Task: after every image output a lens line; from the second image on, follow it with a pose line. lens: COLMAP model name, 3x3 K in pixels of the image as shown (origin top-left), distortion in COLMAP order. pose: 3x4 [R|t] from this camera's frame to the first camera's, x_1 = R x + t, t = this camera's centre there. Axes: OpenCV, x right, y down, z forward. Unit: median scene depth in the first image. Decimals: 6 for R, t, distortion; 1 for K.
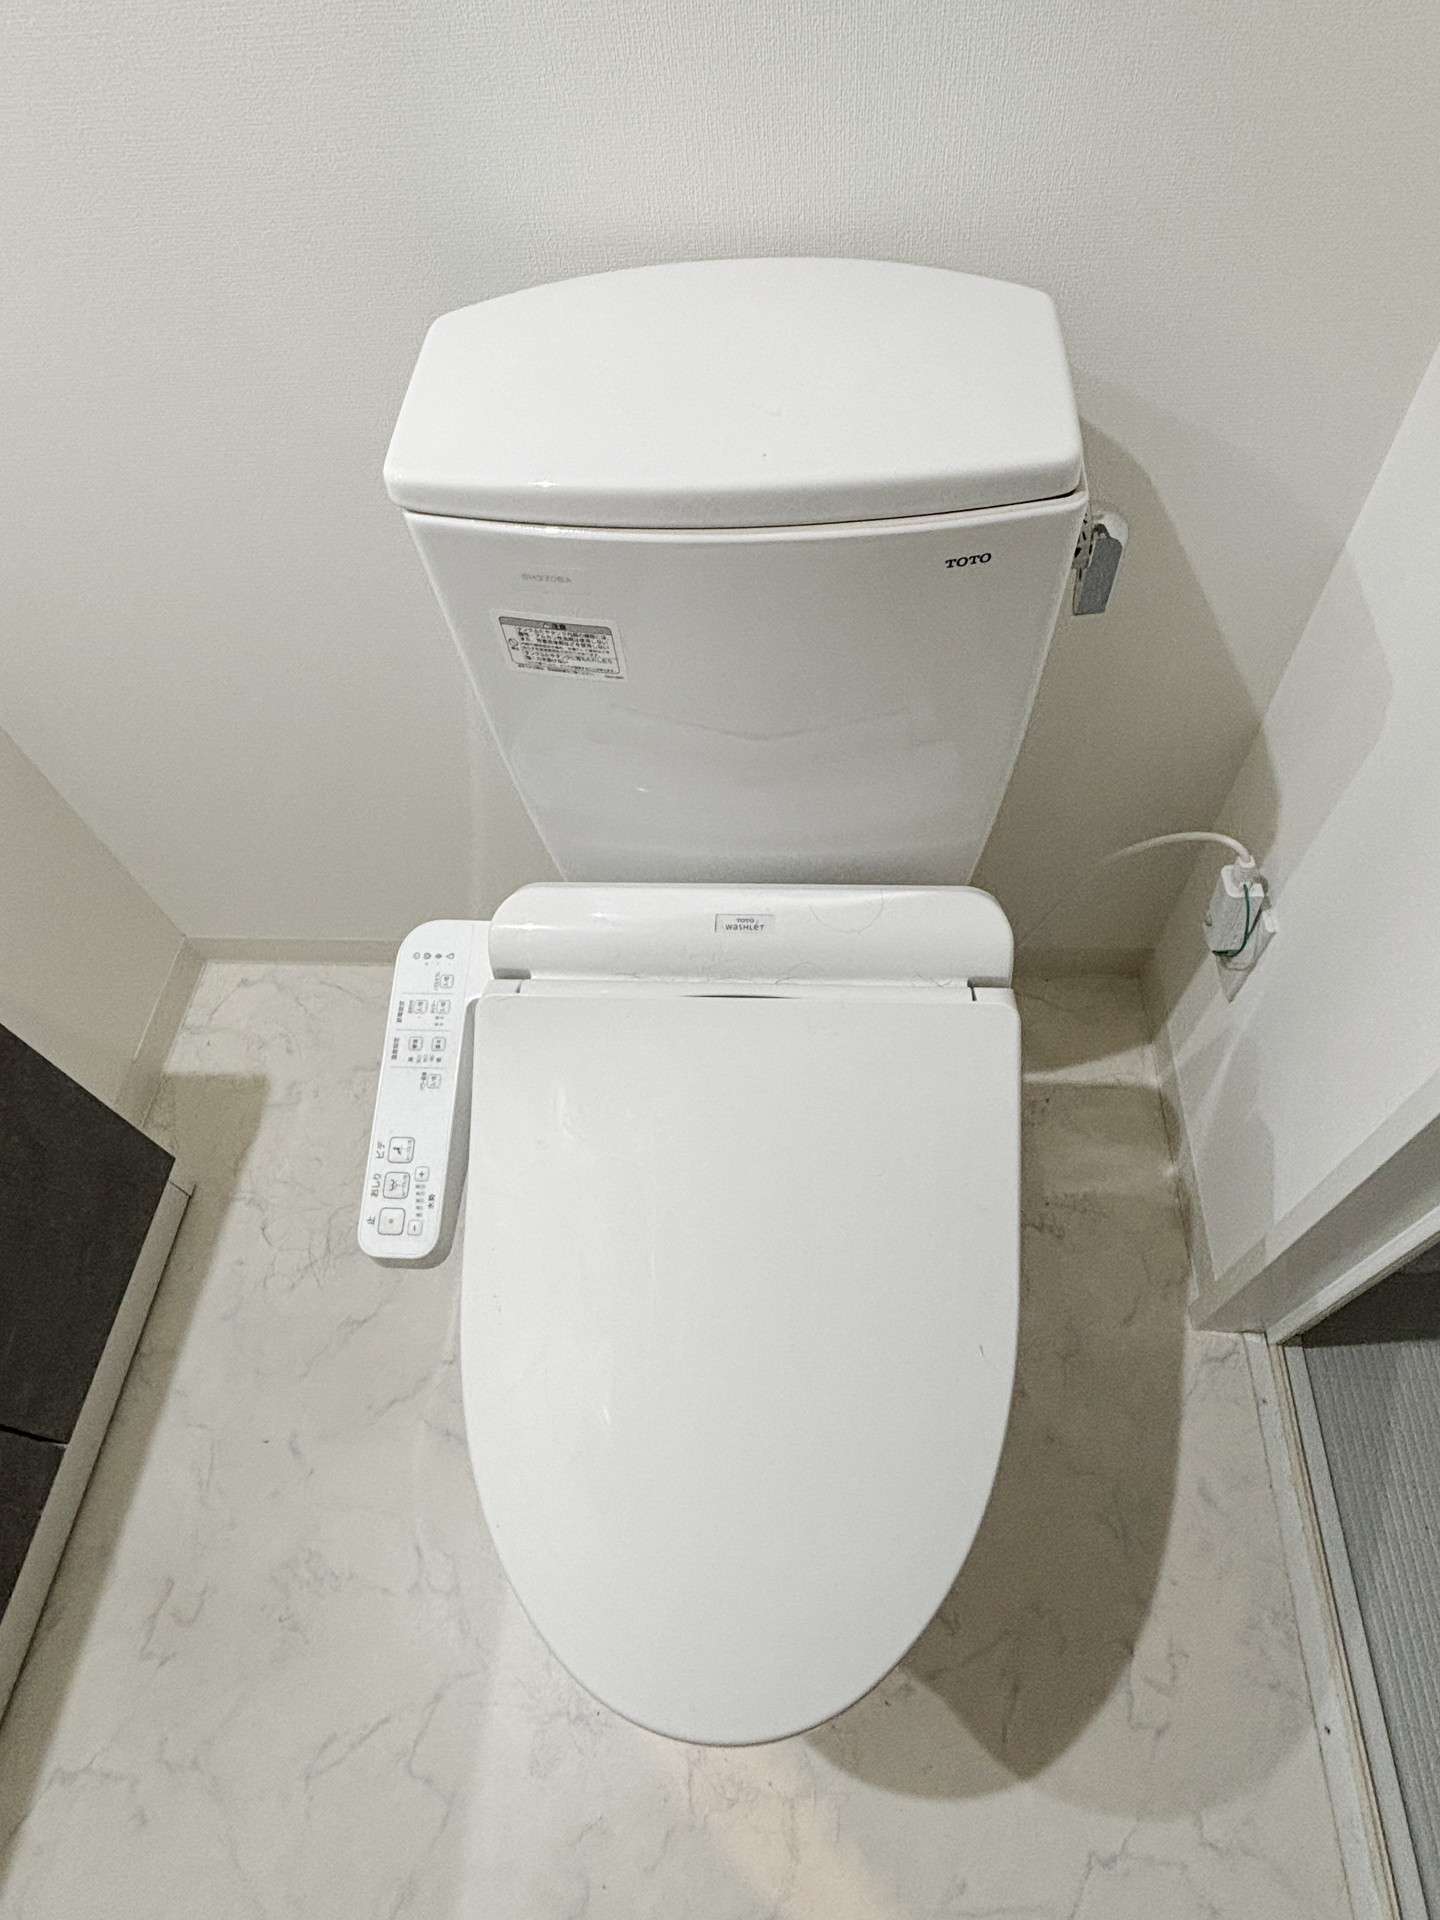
lens RADIAL K [[1064.1, 0, 735.9], [0, 1064.1, 939.3], [0, 0, 1]] dist [-0.003785, 0.000679]
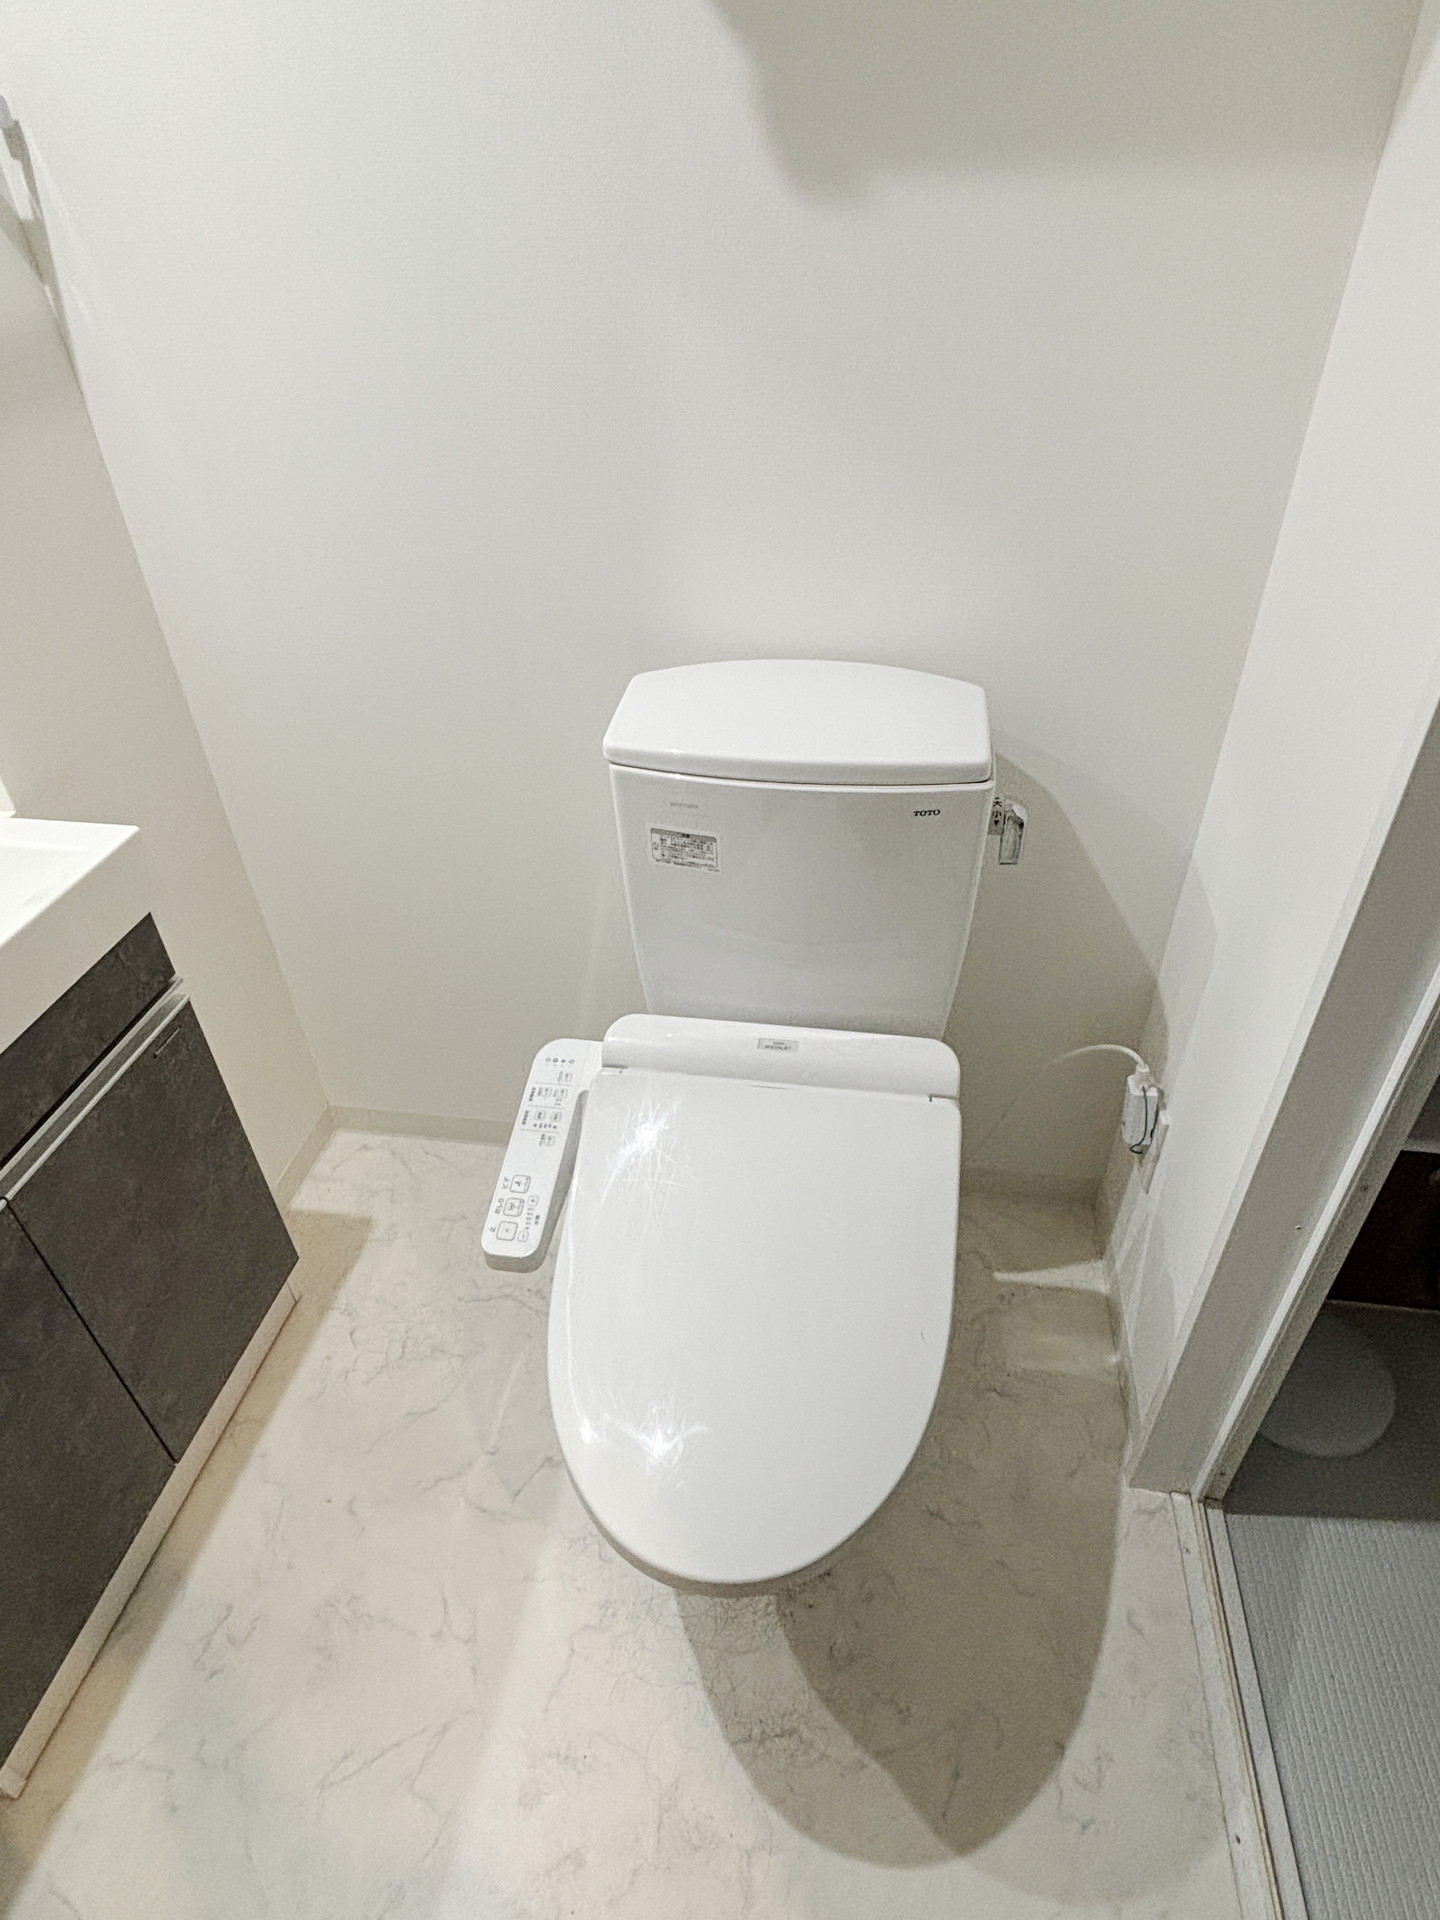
lens RADIAL K [[1064.1, 0, 730.1], [0, 1064.1, 944.1], [0, 0, 1]] dist [-0.003785, 0.000679]
pose [[0.994574, 0.090136, -0.051938, 0.004523], [-0.102377, 0.936676, -0.334897, 0.291538], [0.018462, 0.338398, 0.940822, -0.360520]]
